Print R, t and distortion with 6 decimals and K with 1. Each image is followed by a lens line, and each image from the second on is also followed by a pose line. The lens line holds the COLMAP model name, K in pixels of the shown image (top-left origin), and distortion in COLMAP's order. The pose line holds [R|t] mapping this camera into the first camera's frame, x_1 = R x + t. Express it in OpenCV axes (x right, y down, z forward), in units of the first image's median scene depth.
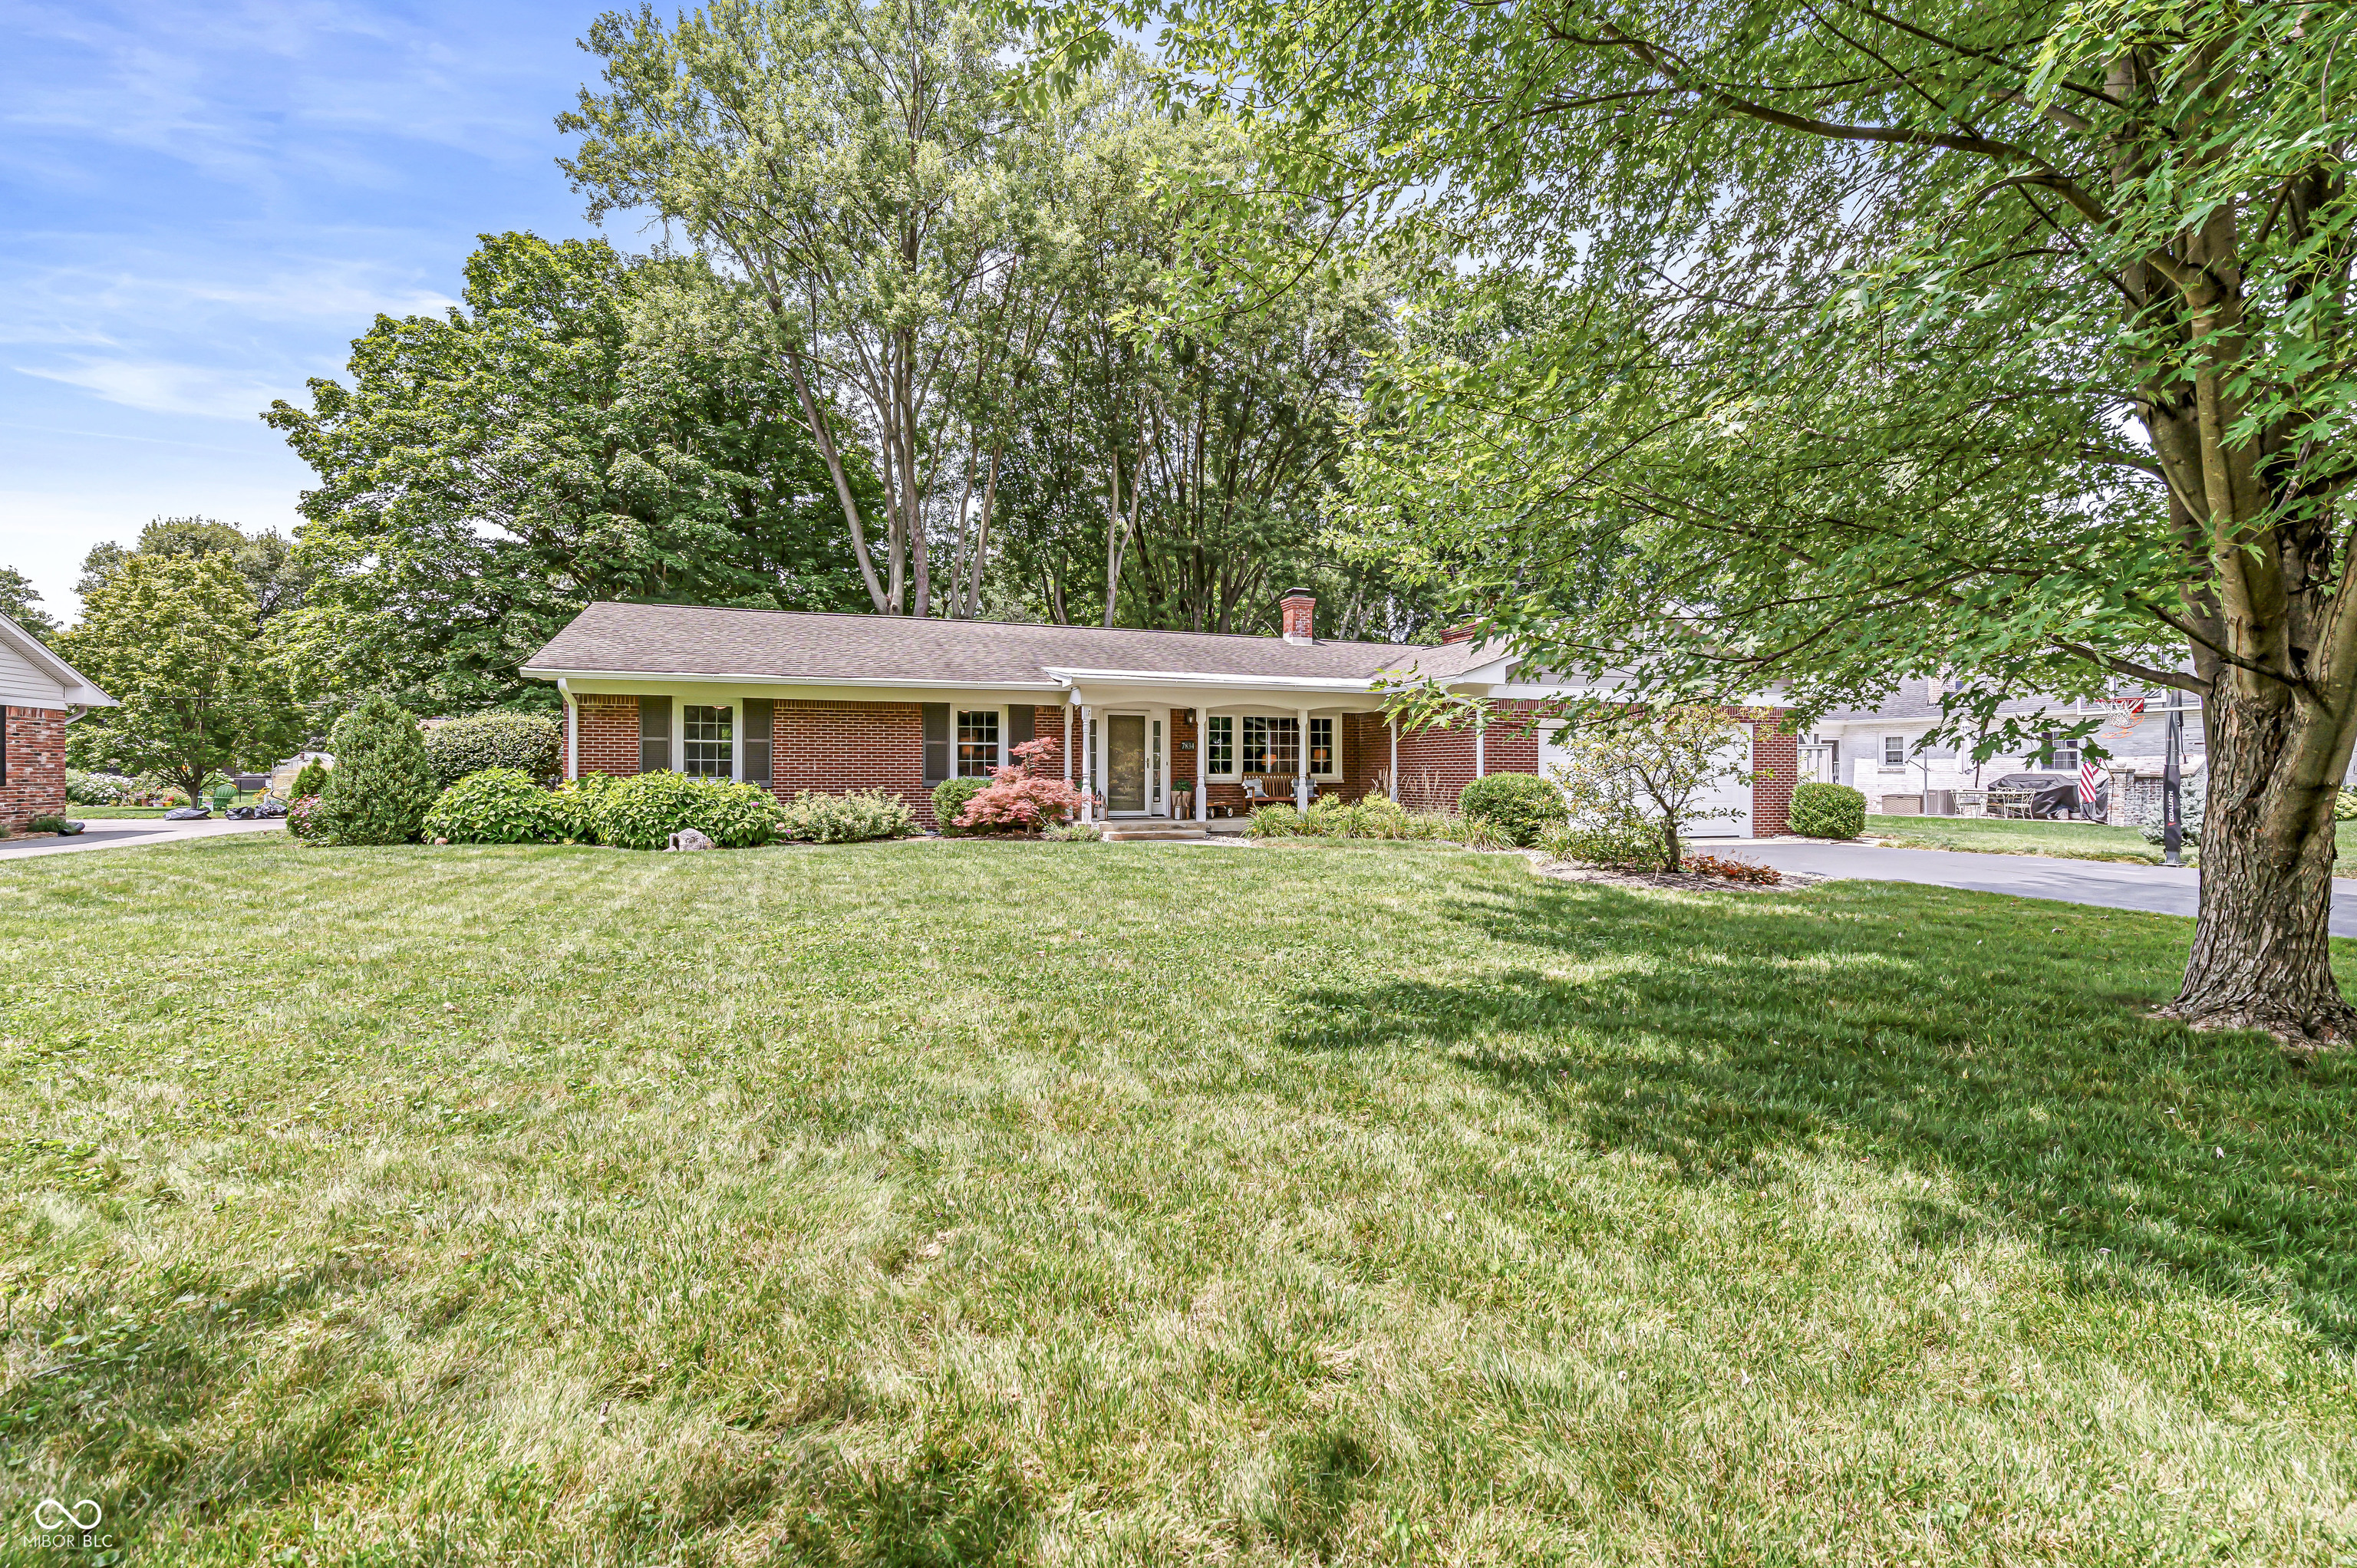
lens RADIAL K [[1034.2, 0, 1178.8], [0, 1034.2, 770.9], [0, 0, 1]] dist [0.000776, 0.000358]
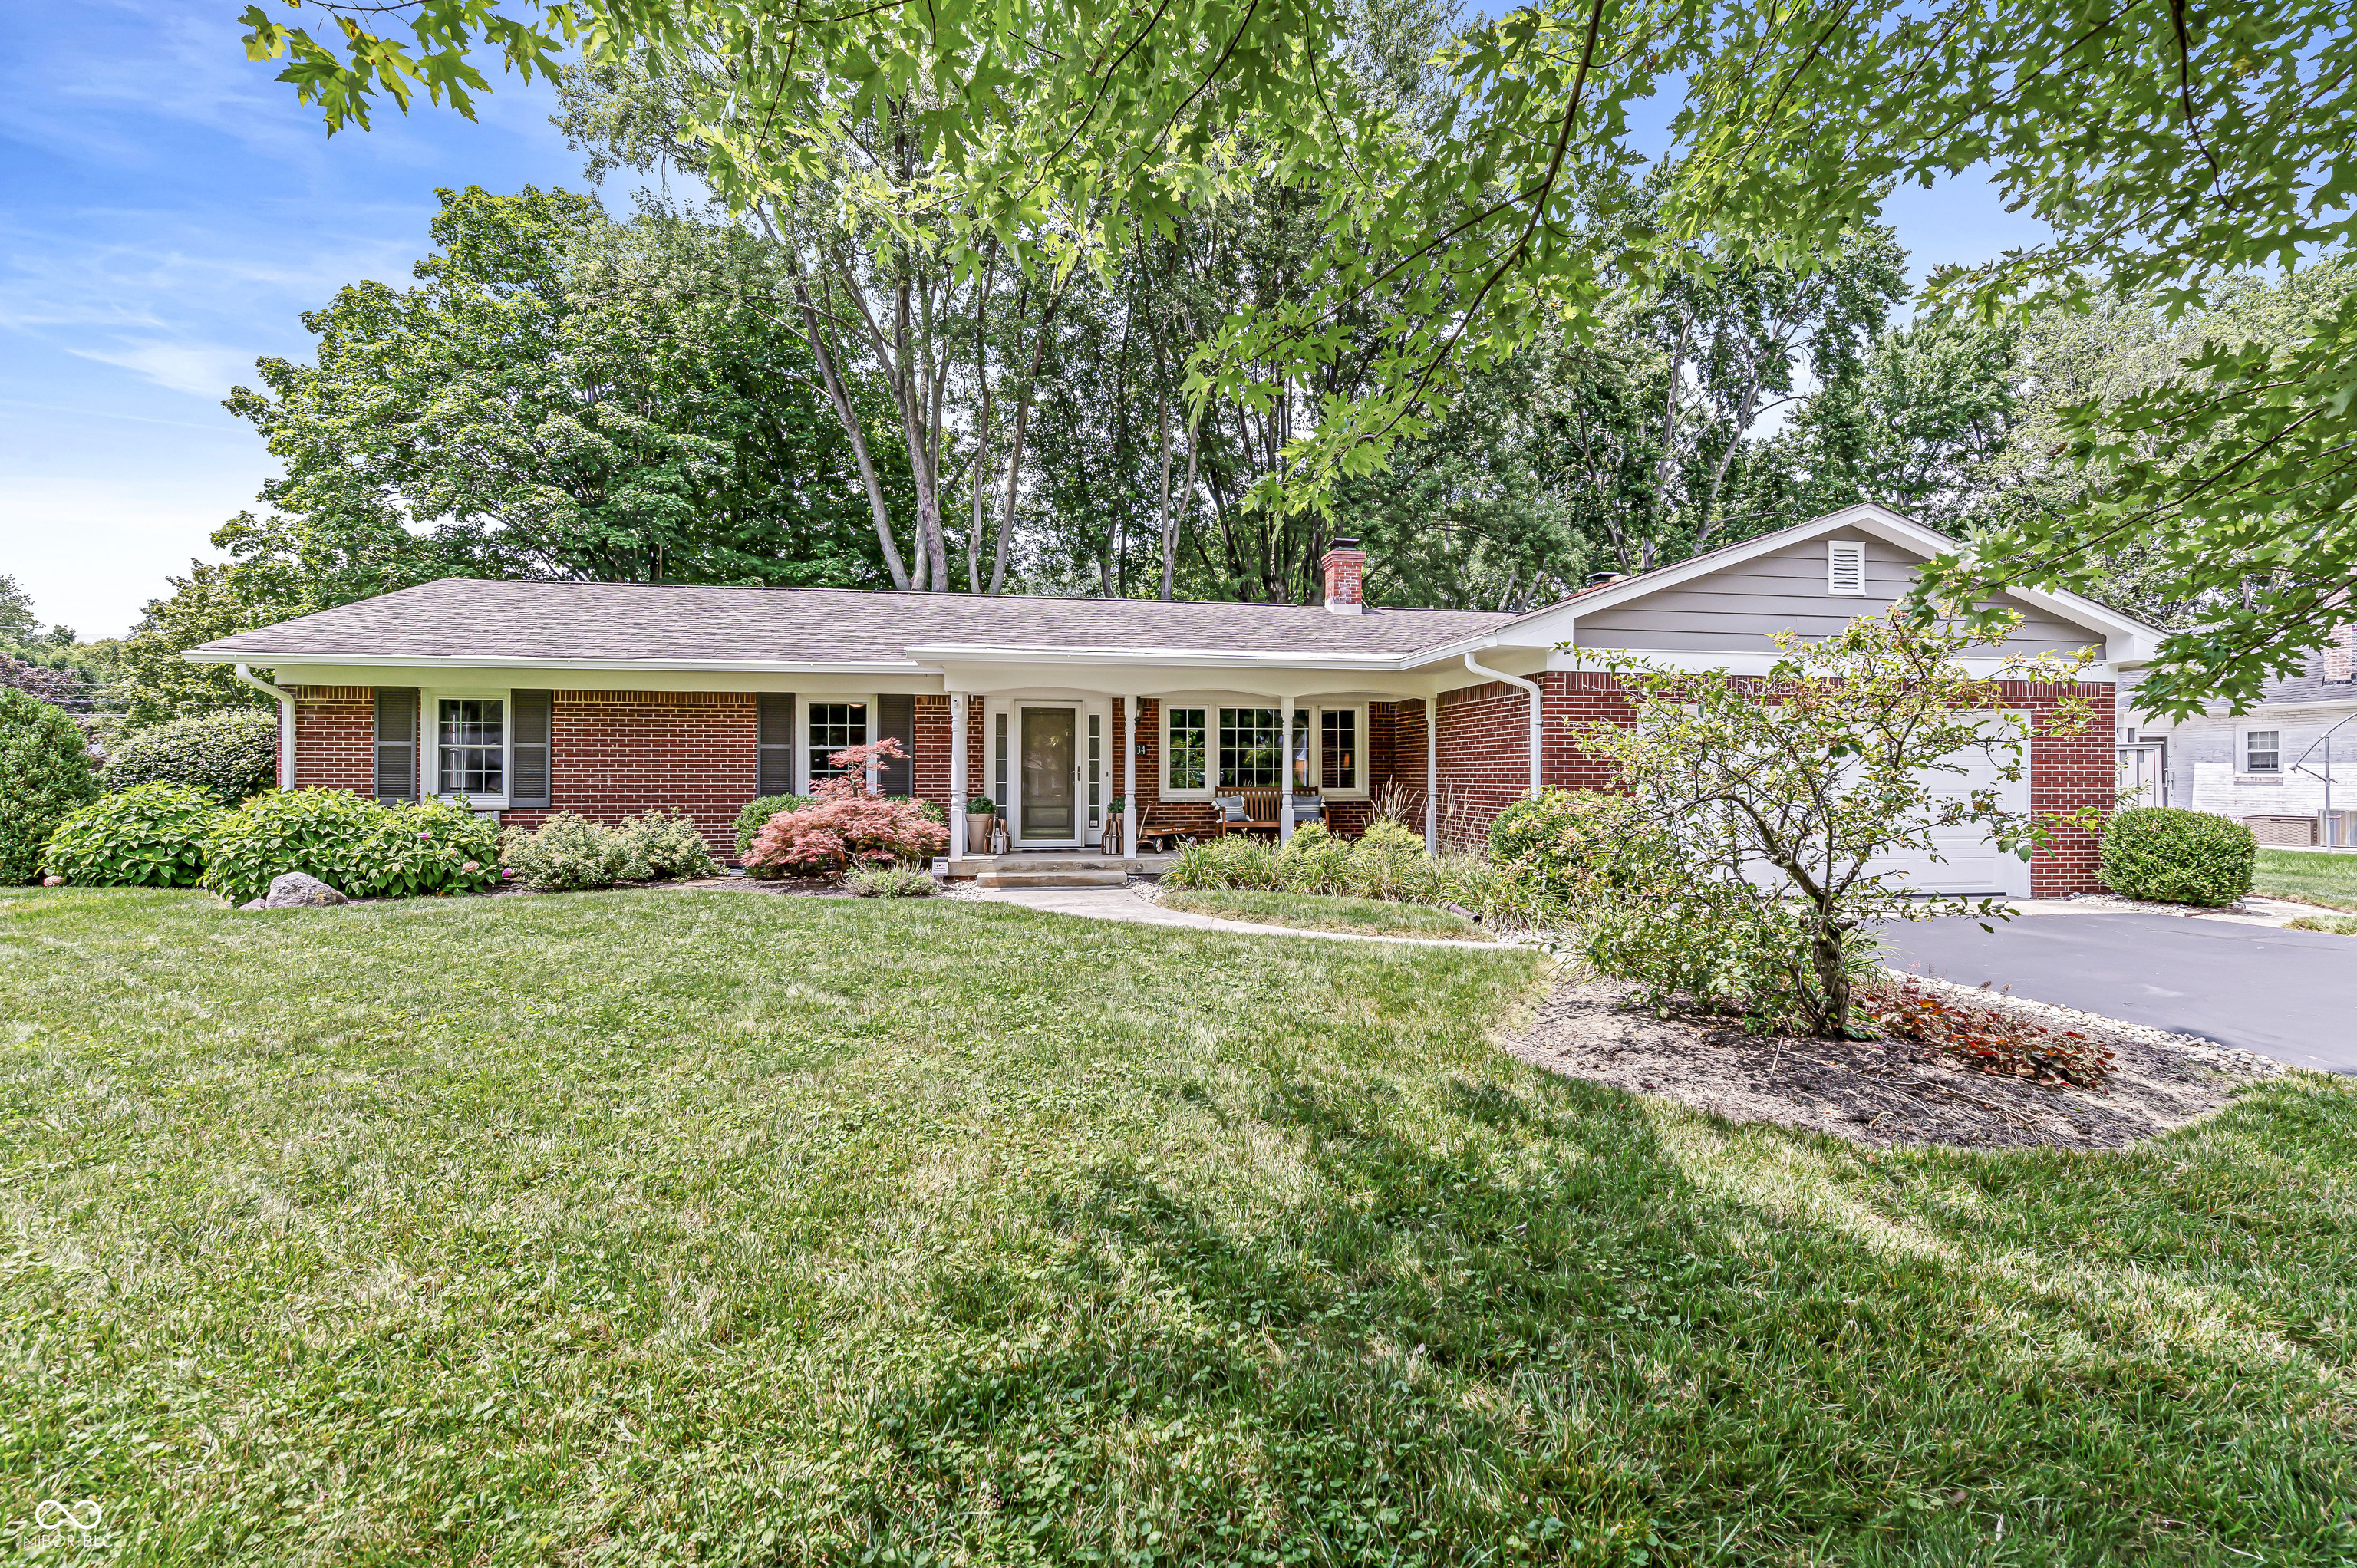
lens RADIAL K [[1020.5, 0, 1179.0], [0, 1020.5, 765.8], [0, 0, 1]] dist [0.001831, 0.000156]
pose [[0.982767, -0.000516, -0.184850, 0.178605], [-0.000558, 0.999983, -0.005756, -0.009339], [0.184850, 0.005760, 0.982750, 0.325435]]
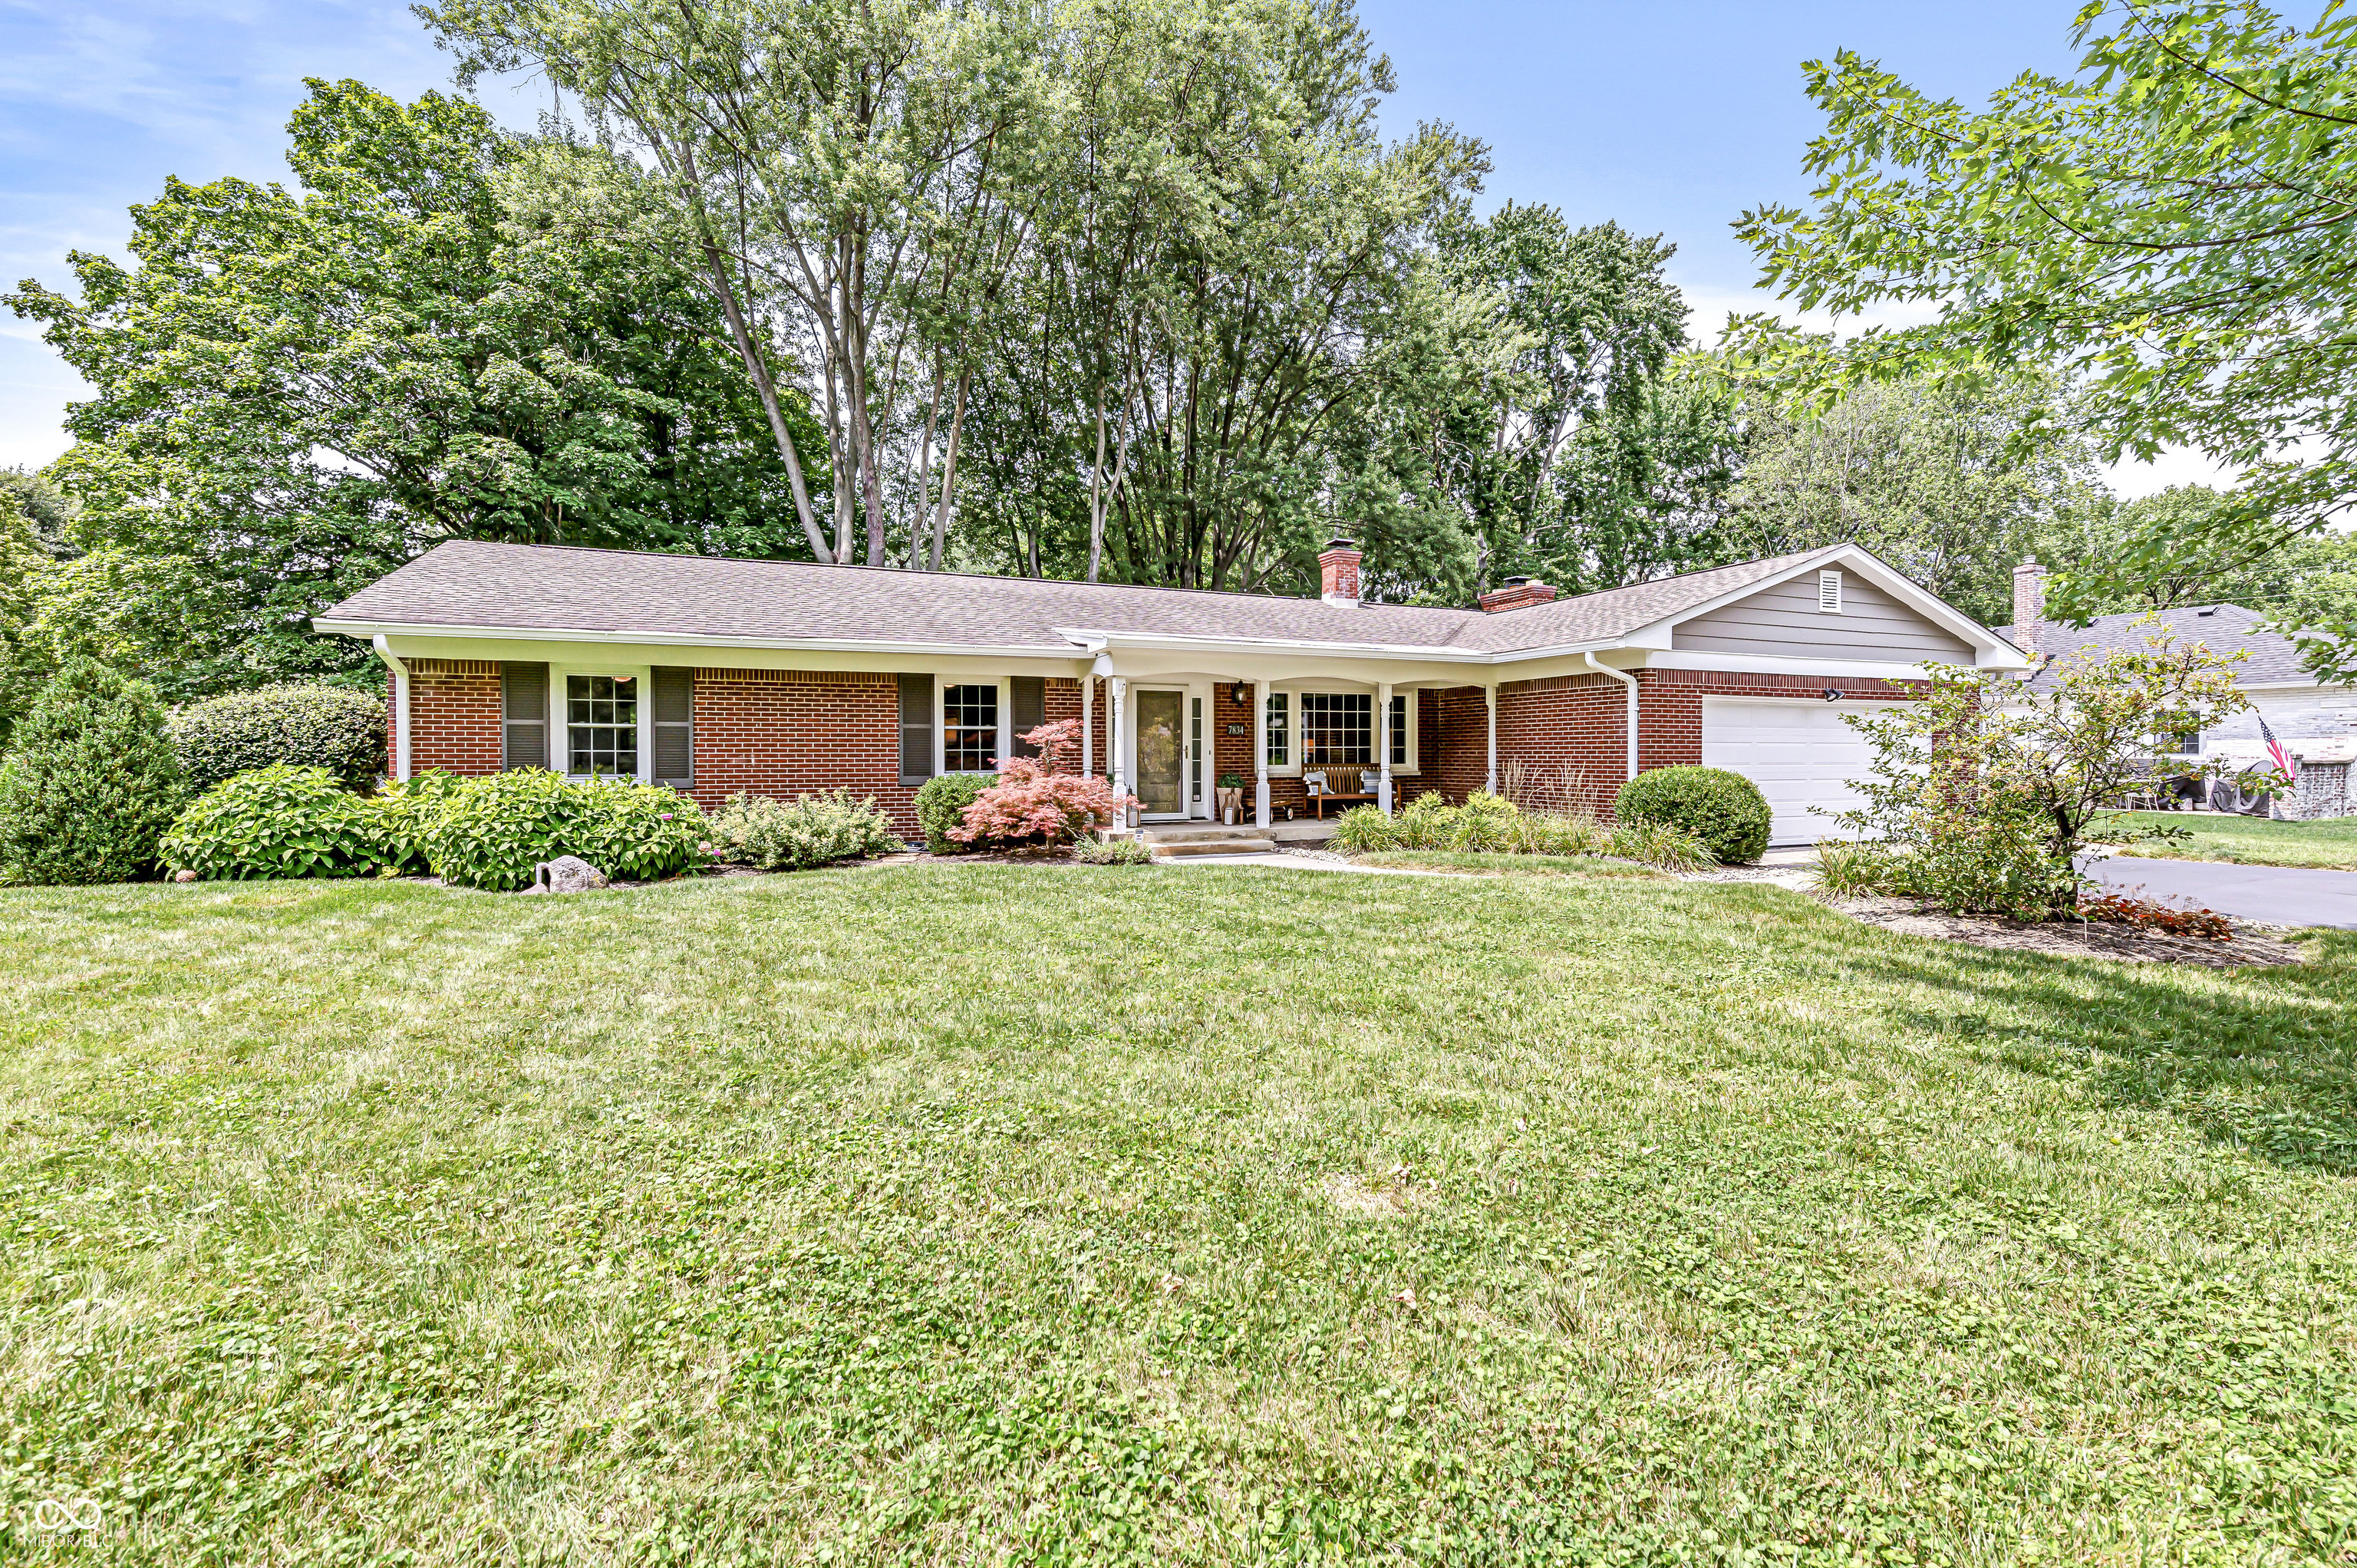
lens RADIAL K [[1034.2, 0, 1178.8], [0, 1034.2, 770.9], [0, 0, 1]] dist [0.000776, 0.000358]
pose [[0.998254, -0.003575, 0.058955, -0.085591], [0.002439, 0.999810, 0.019331, -0.008733], [-0.059013, -0.019154, 0.998073, 0.228232]]
